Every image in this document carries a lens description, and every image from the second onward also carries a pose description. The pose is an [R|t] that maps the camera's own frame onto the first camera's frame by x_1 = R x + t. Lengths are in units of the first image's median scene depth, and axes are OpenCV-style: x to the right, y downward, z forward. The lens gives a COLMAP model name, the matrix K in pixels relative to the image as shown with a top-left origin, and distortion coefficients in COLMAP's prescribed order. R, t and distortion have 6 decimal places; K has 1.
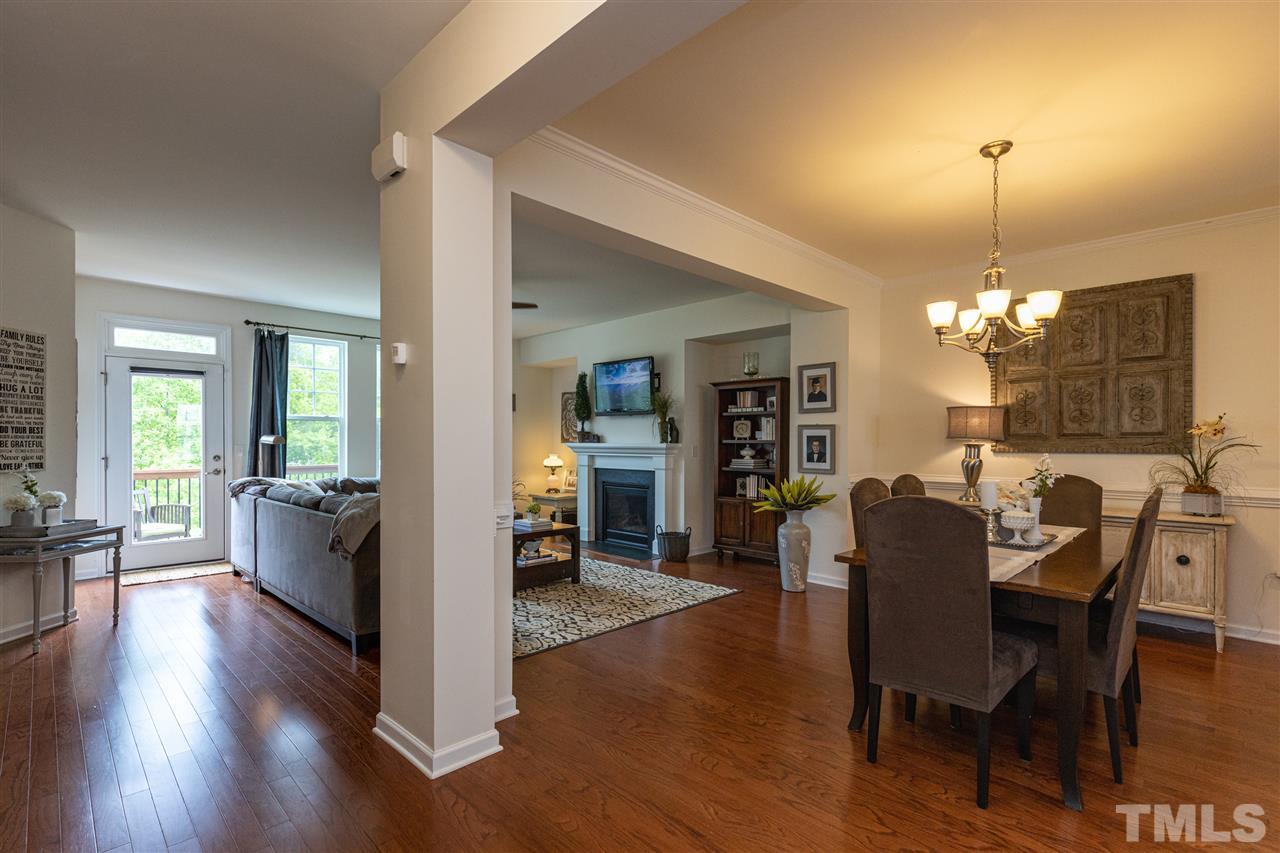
lens RADIAL K [[594.5, 0, 638.6], [0, 594.5, 444.6], [0, 0, 1]] dist [0.000826, 0.000244]
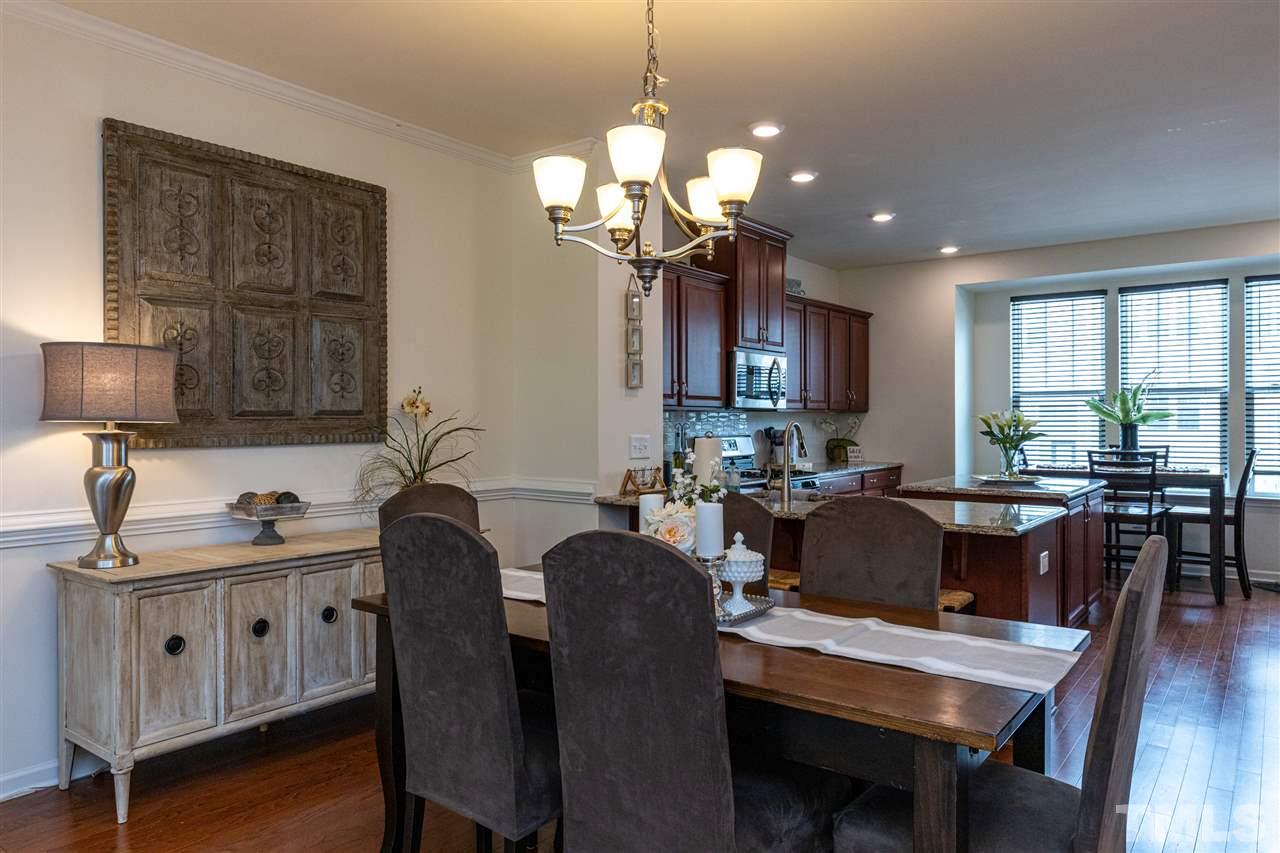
lens RADIAL K [[824.7, 0, 634.0], [0, 824.7, 430.6], [0, 0, 1]] dist [-0.021593, 0.001755]
pose [[-0.112697, -0.008237, 0.993595, -0.059777], [0.010895, 0.999895, 0.009525, -0.003190], [-0.993570, 0.011898, -0.112595, 0.609617]]
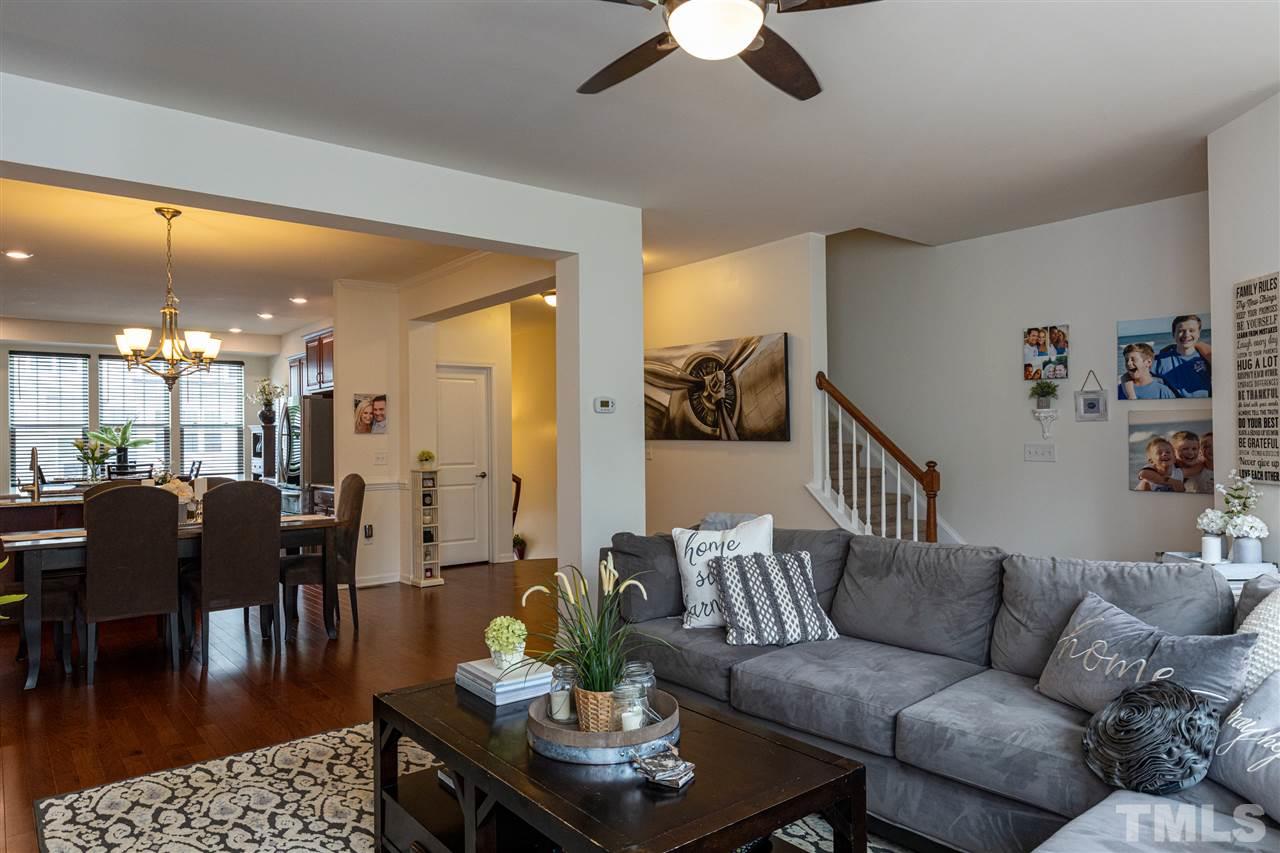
lens RADIAL K [[803.2, 0, 640.0], [0, 803.2, 426.5], [0, 0, 1]] dist [-0.002109, -0.000640]
pose [[-0.994392, 0.011435, 0.105137, -0.298489], [0.010705, 0.999915, -0.007507, -0.014760], [-0.105214, -0.006339, -0.994429, 1.411605]]
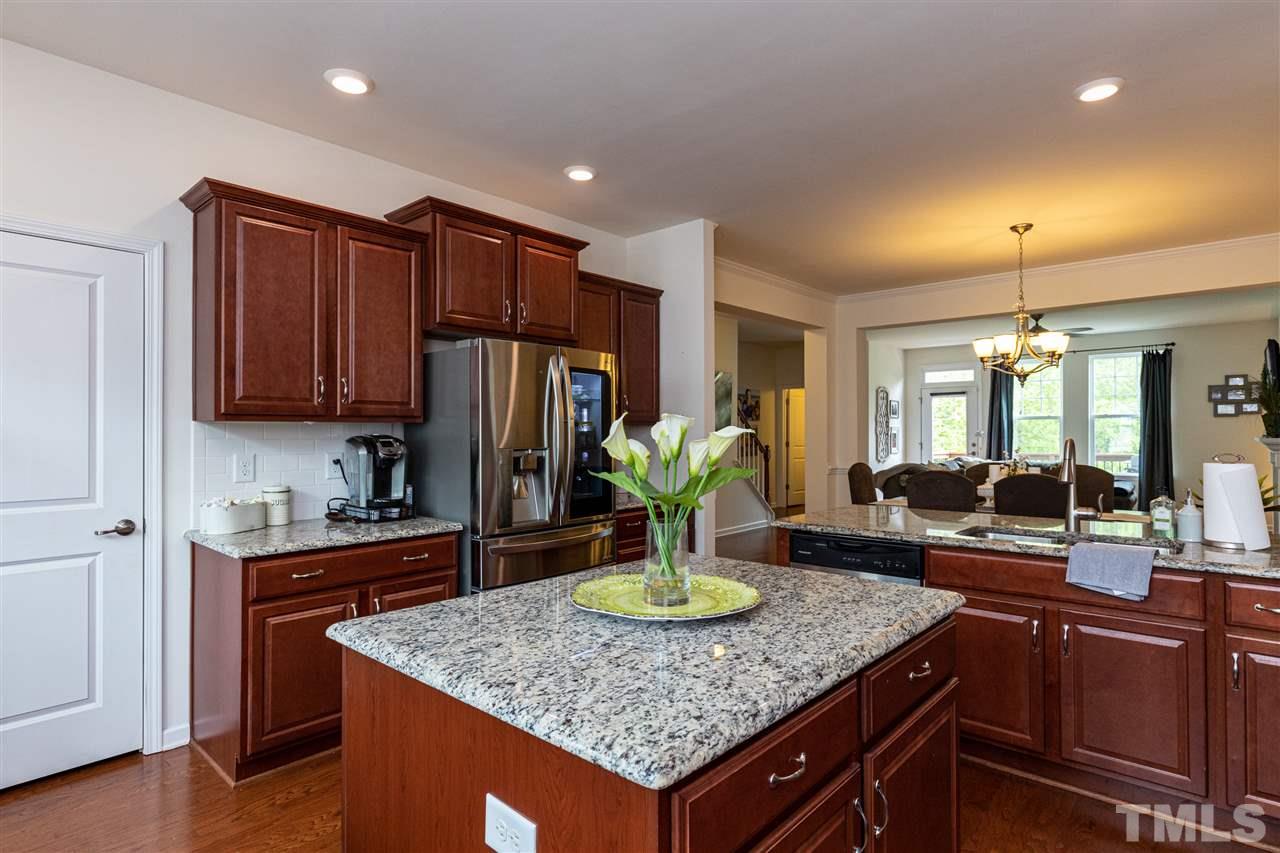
lens RADIAL K [[672.2, 0, 640.0], [0, 672.2, 426.5], [0, 0, 1]] dist [-0.000415, -0.000681]
pose [[0.047344, -0.009165, -0.998837, 1.203696], [-0.003659, 0.999950, -0.009349, -0.007607], [0.998872, 0.004098, 0.047308, 0.016642]]
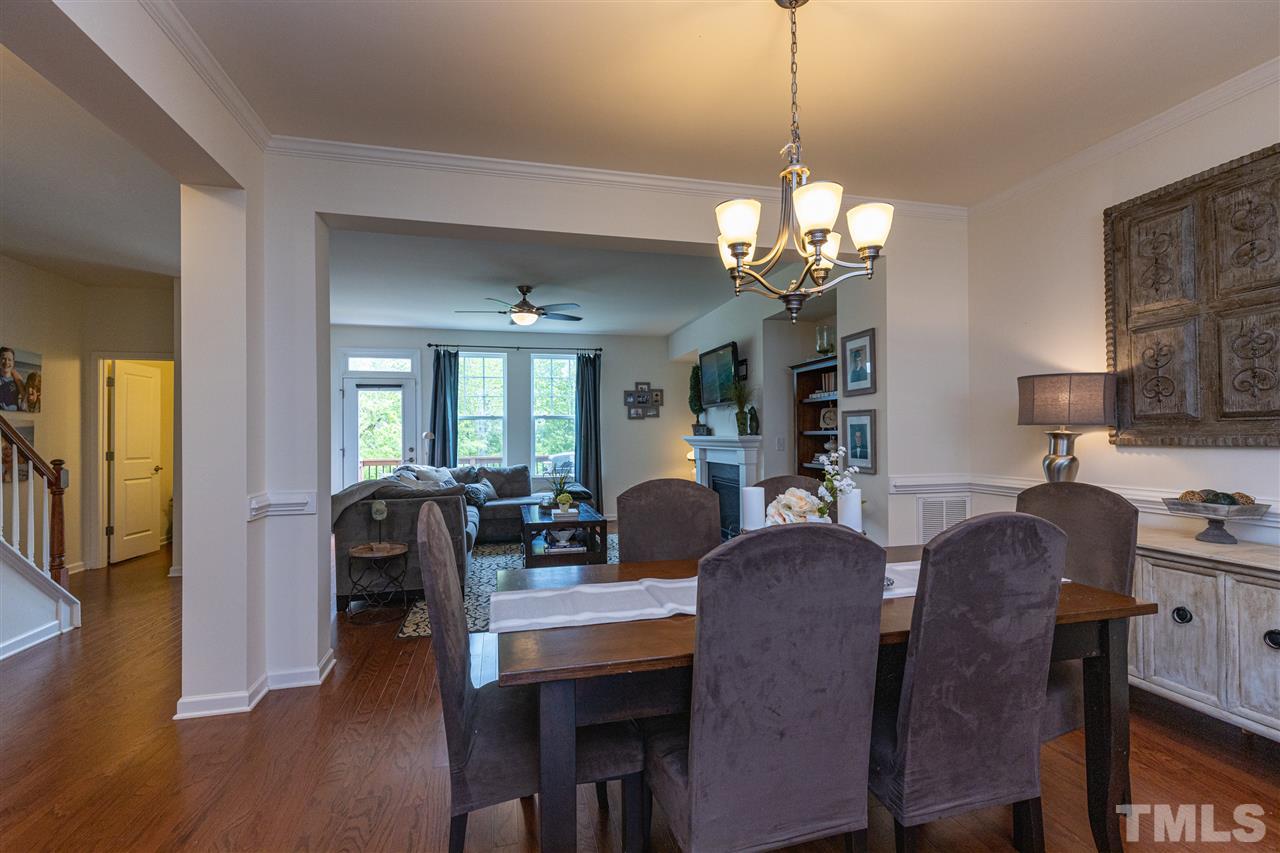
lens RADIAL K [[567.9, 0, 640.2], [0, 567.9, 432.2], [0, 0, 1]] dist [-0.002175, -0.000422]
pose [[0.855658, -0.011883, -0.517406, 0.431839], [0.006648, 0.999906, -0.011969, 0.002336], [0.517500, 0.006802, 0.855656, 0.207769]]
